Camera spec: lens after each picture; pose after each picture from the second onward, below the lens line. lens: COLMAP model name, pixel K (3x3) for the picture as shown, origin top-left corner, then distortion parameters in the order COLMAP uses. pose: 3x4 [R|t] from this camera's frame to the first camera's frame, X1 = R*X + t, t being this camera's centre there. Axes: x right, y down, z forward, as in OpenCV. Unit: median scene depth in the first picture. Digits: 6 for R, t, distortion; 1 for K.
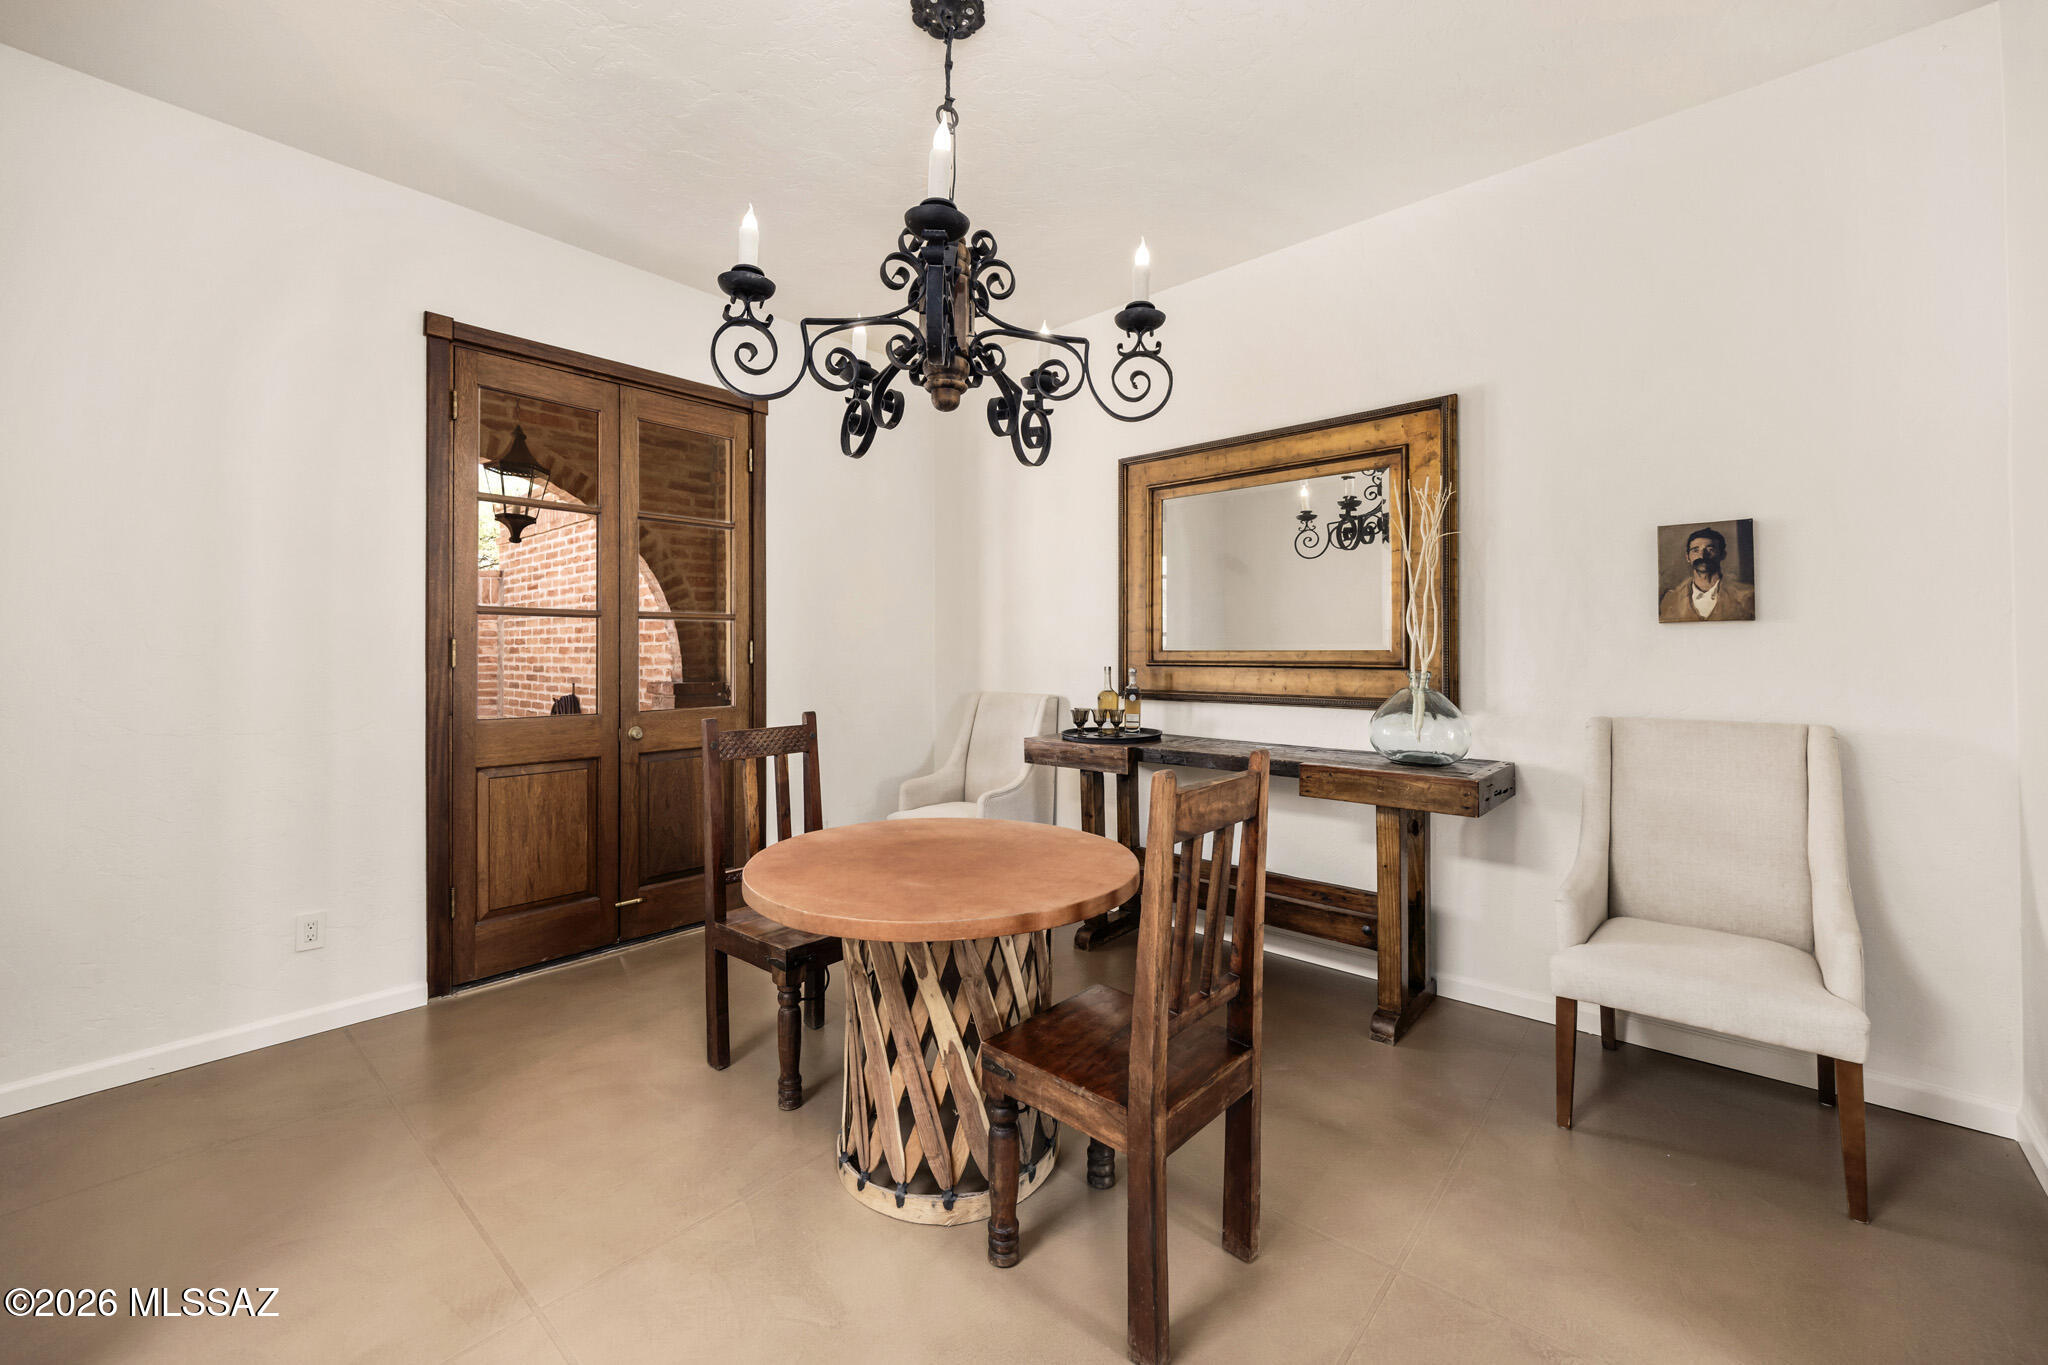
lens RADIAL K [[800.6, 0, 1029.8], [0, 800.6, 673.9], [0, 0, 1]] dist [-0.001277, -0.000230]
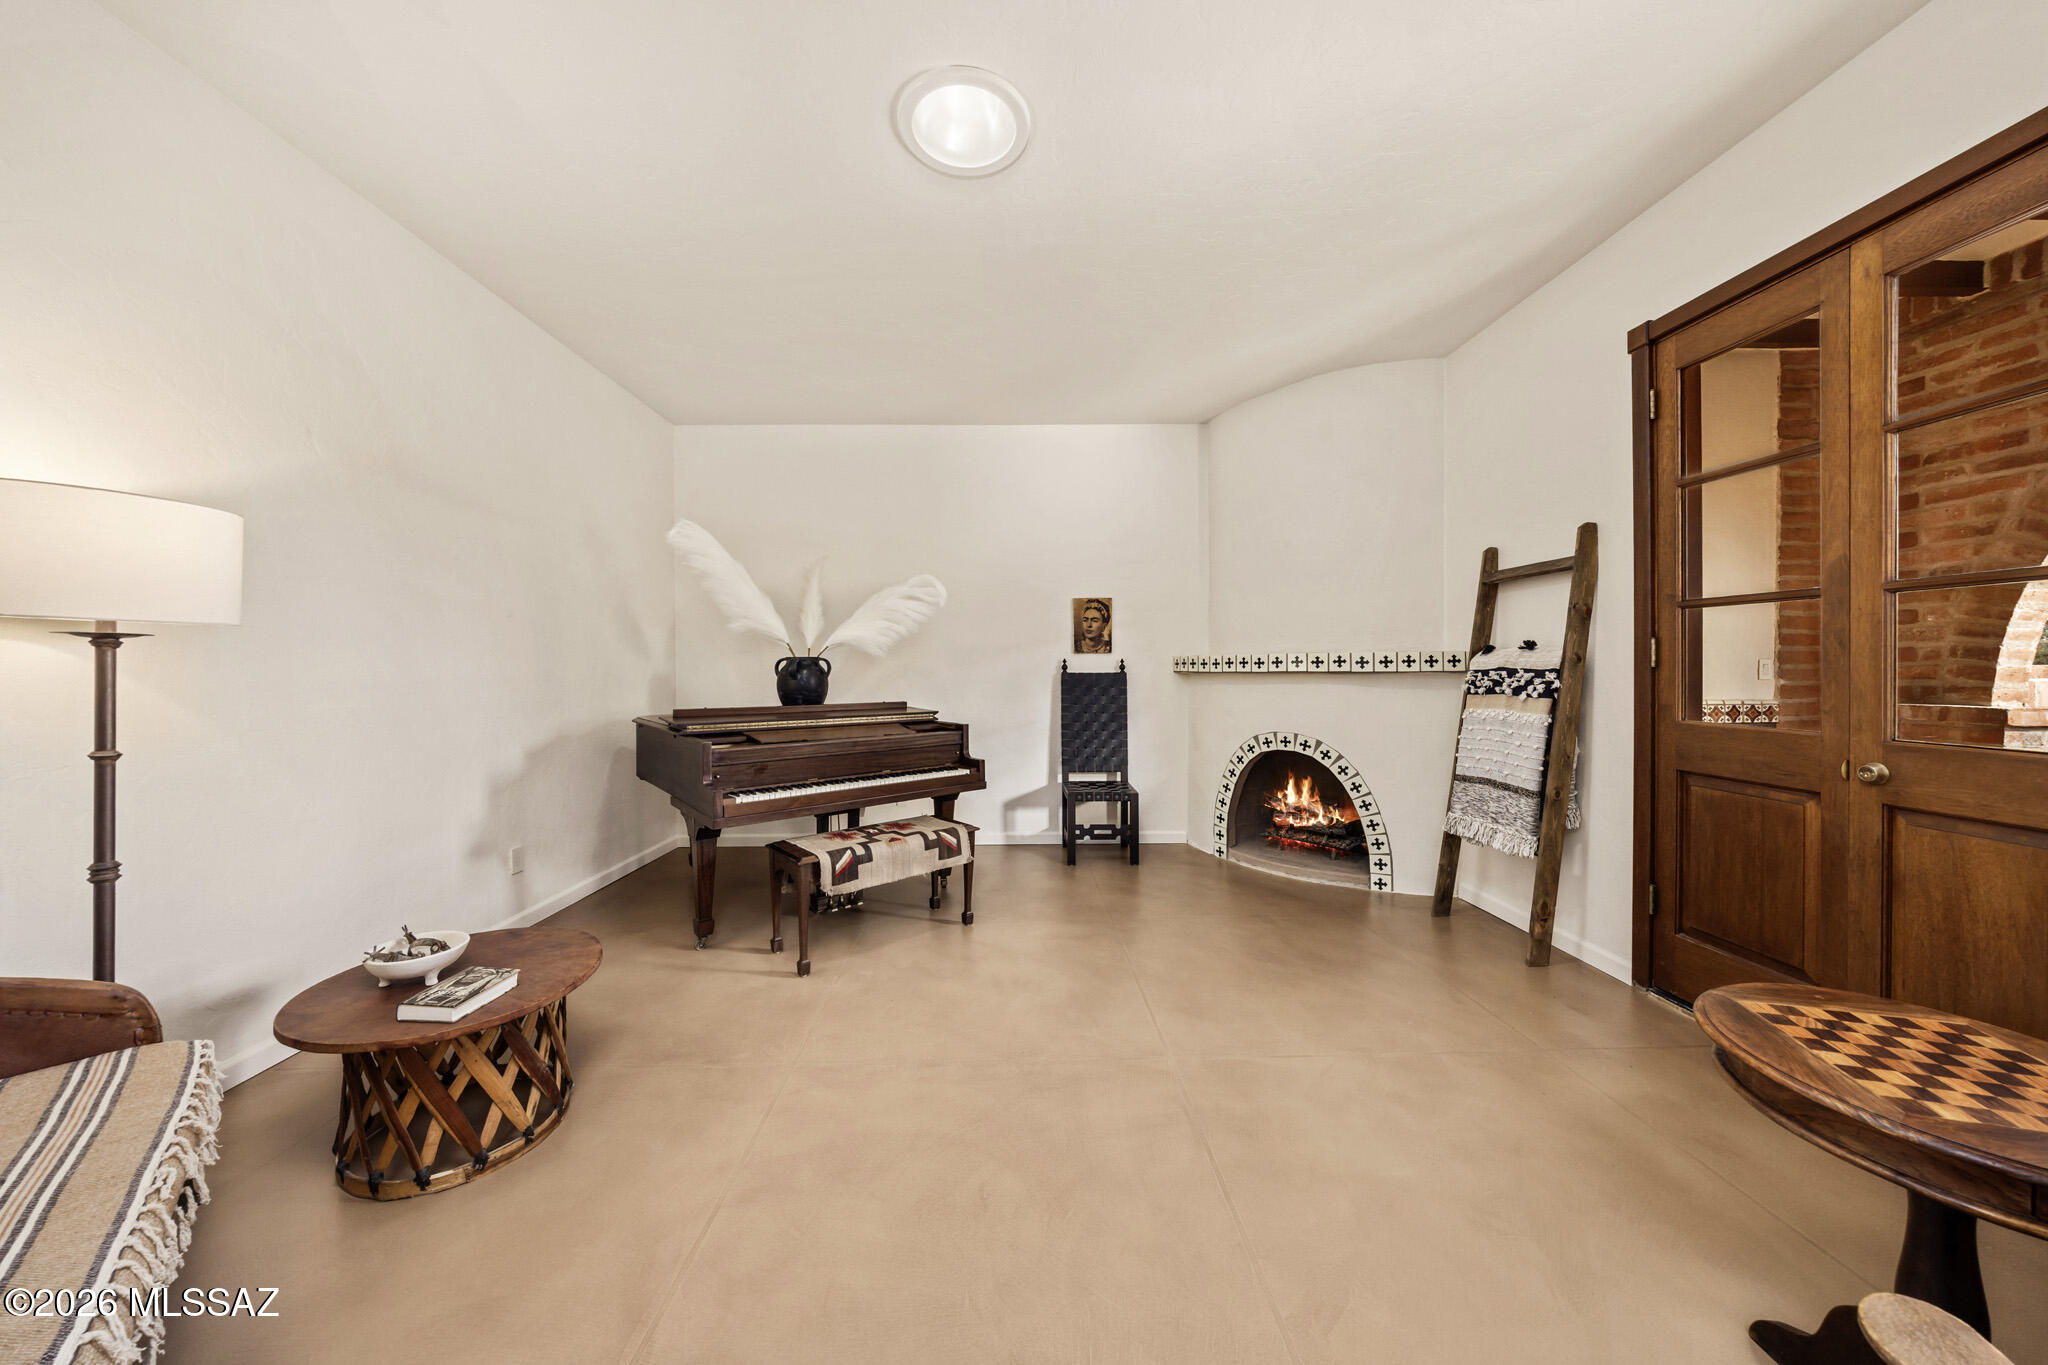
lens RADIAL K [[698.5, 0, 1030.6], [0, 698.5, 666.4], [0, 0, 1]] dist [0.000202, 0.000008]
pose [[-0.728209, 0.005269, -0.685335, 0.404402], [-0.007241, 0.999855, 0.015382, -0.013590], [0.685317, 0.016164, -0.728065, 0.994353]]
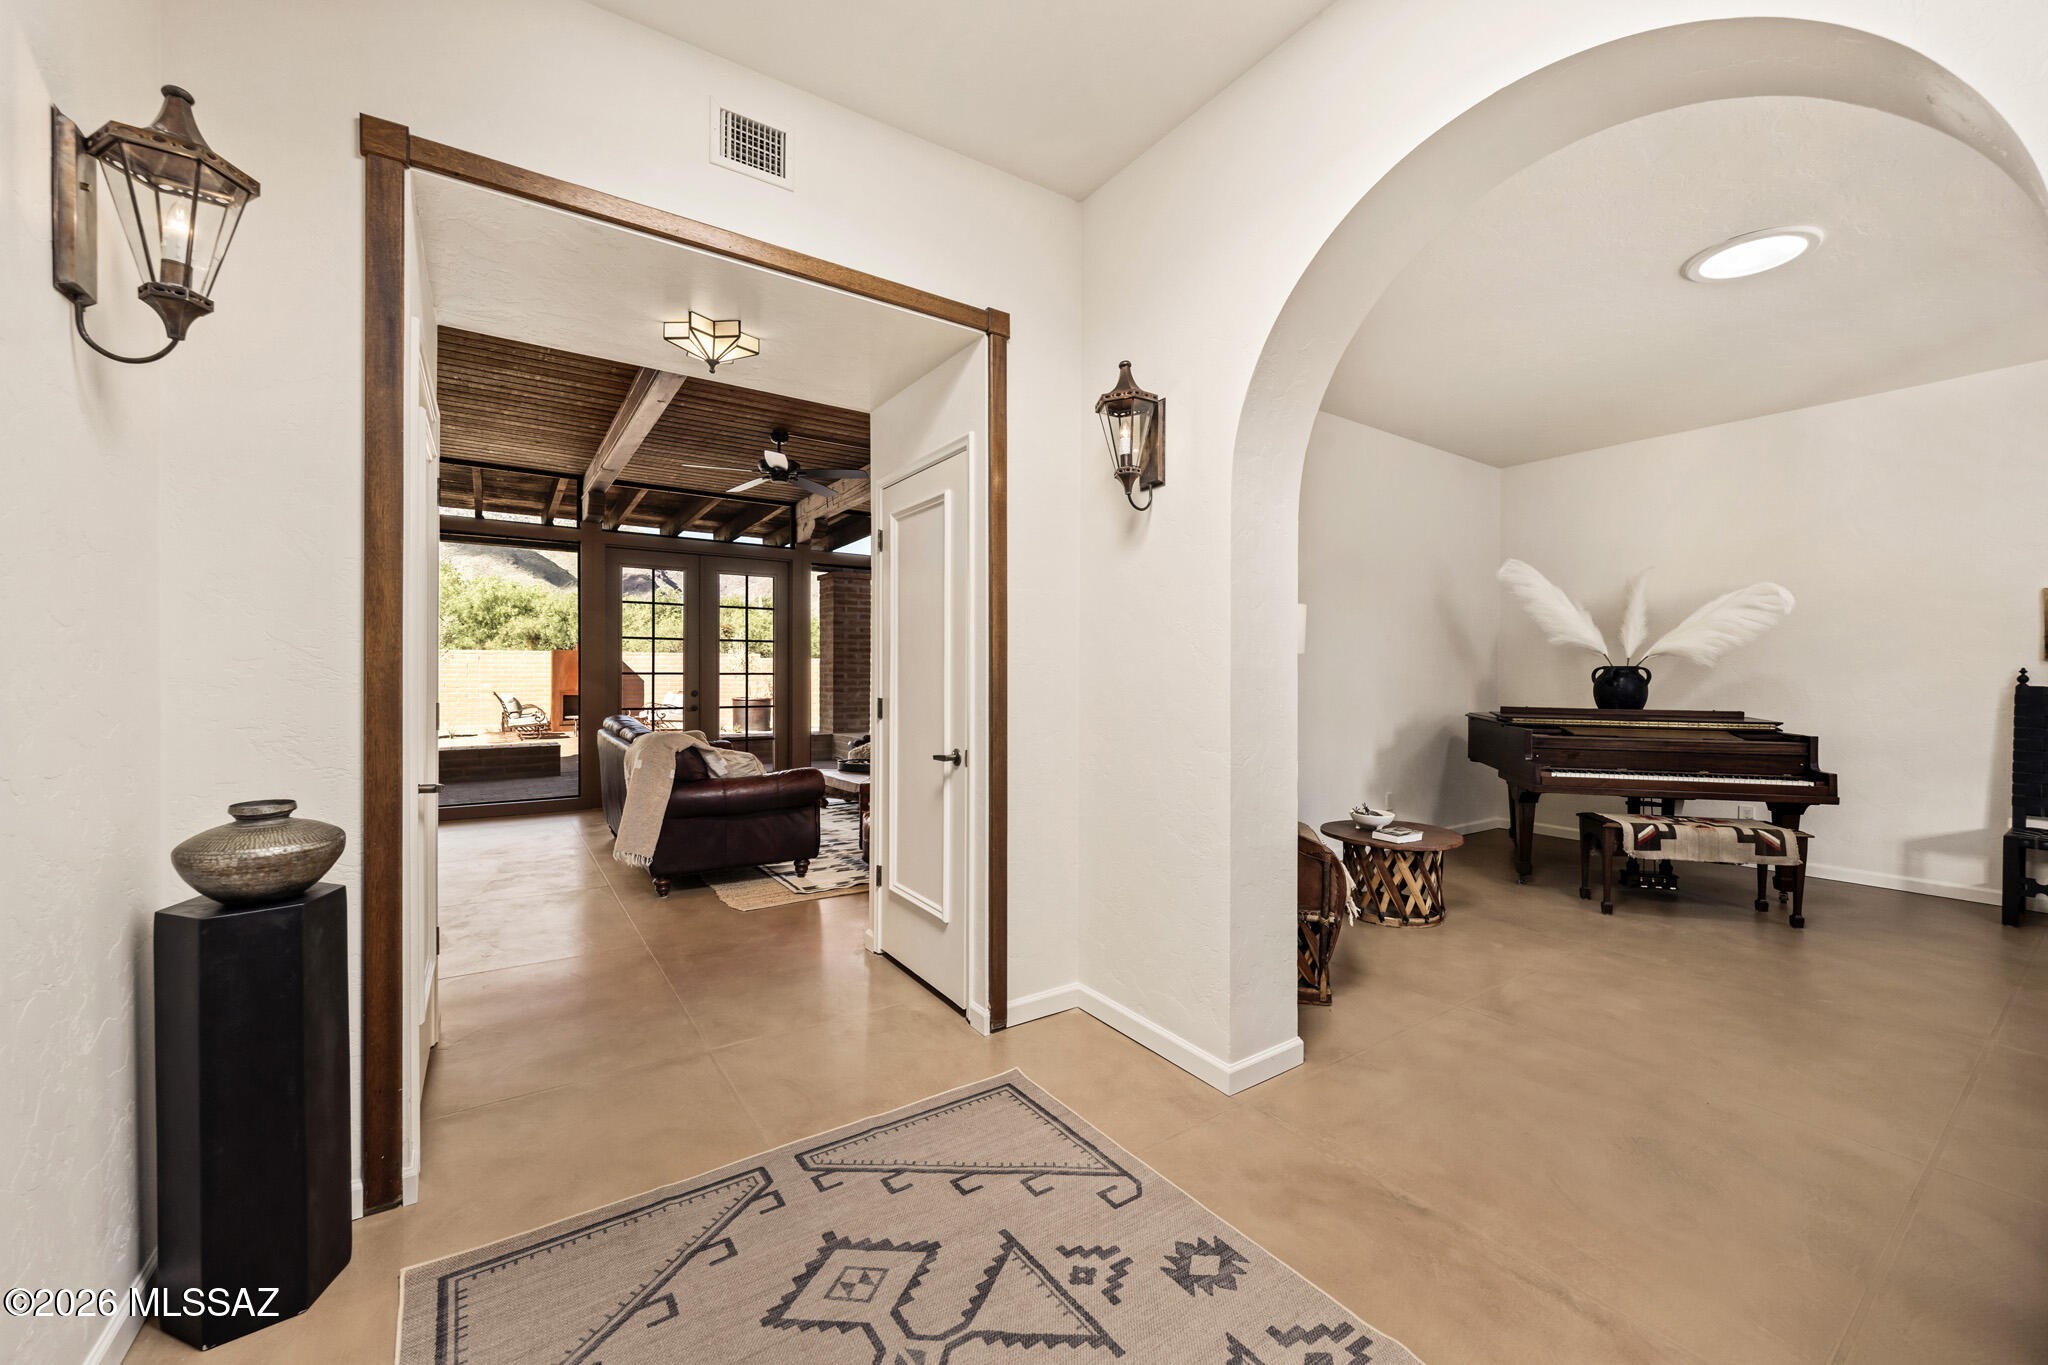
lens RADIAL K [[800.6, 0, 1029.8], [0, 800.6, 673.9], [0, 0, 1]] dist [-0.001277, -0.000230]
pose [[-0.973102, -0.005458, 0.230311, 0.613256], [-0.000820, 0.999795, 0.020227, -0.023297], [-0.230374, 0.019494, -0.972907, 1.601058]]
